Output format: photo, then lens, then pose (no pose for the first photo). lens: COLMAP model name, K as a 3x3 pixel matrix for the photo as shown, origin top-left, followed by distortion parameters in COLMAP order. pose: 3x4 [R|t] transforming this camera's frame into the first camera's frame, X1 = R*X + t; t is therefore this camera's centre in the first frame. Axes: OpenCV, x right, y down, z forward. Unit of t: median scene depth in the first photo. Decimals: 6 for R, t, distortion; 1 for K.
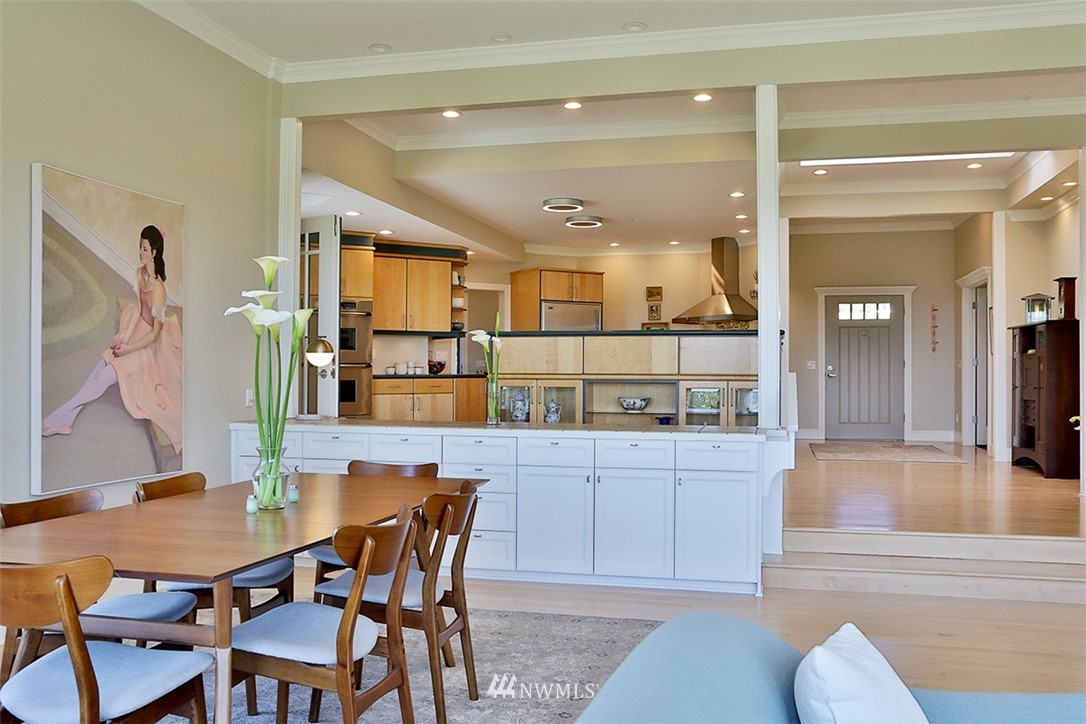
lens RADIAL K [[954.9, 0, 543.0], [0, 954.9, 362.0], [0, 0, 1]] dist [-0.028644, 0.011766]
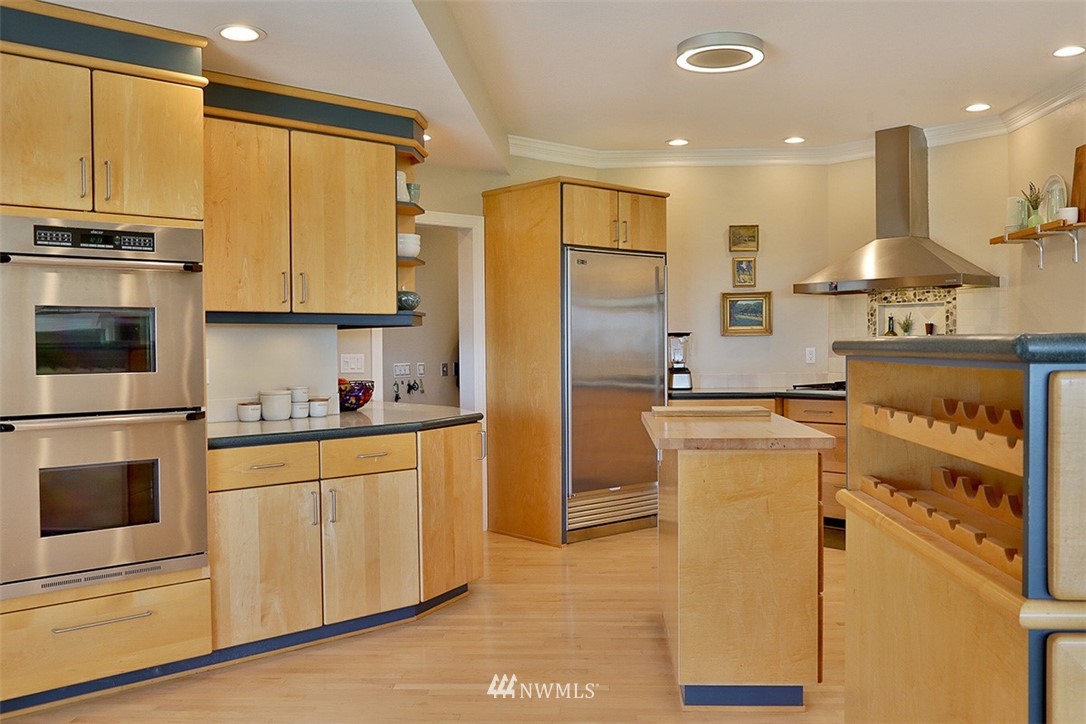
lens RADIAL K [[954.9, 0, 543.0], [0, 954.9, 362.0], [0, 0, 1]] dist [-0.028644, 0.011766]
pose [[0.983700, -0.015179, 0.179177, -0.111426], [0.009958, 0.999500, 0.030003, -0.022962], [-0.179542, -0.027729, 0.983359, 0.591233]]
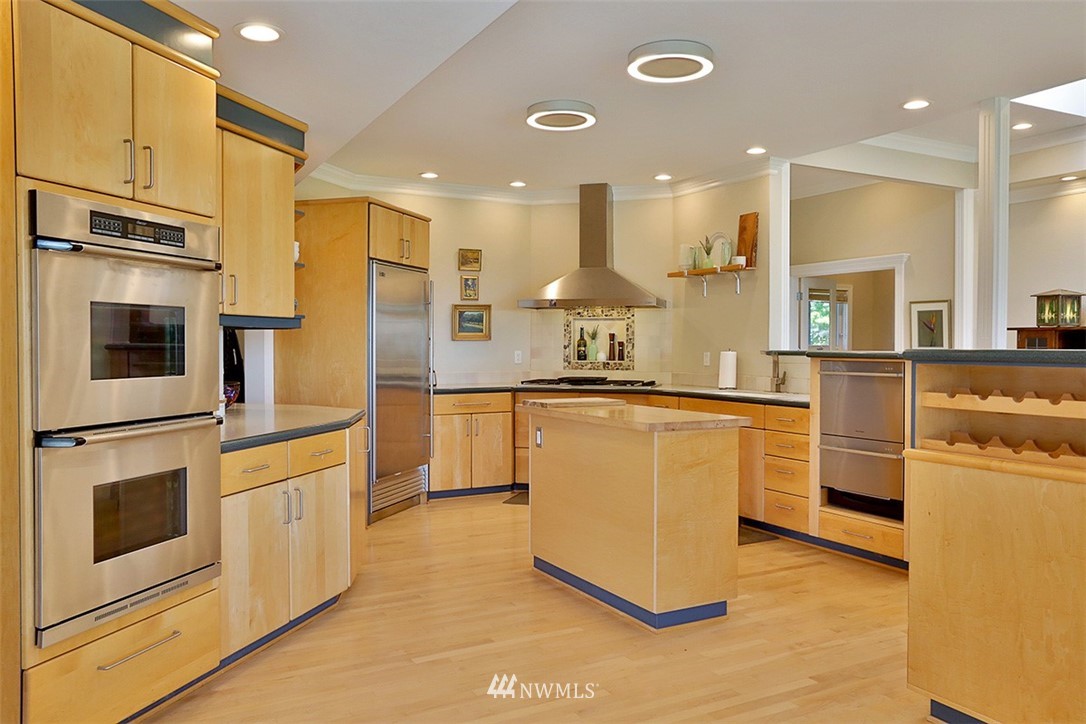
lens RADIAL K [[830.7, 0, 543.0], [0, 830.7, 362.0], [0, 0, 1]] dist [-0.004939, 0.004830]
pose [[0.744235, -0.015918, 0.667728, -0.272408], [-0.007601, 0.999449, 0.032298, -0.024912], [-0.667875, -0.029113, 0.743704, 0.656494]]
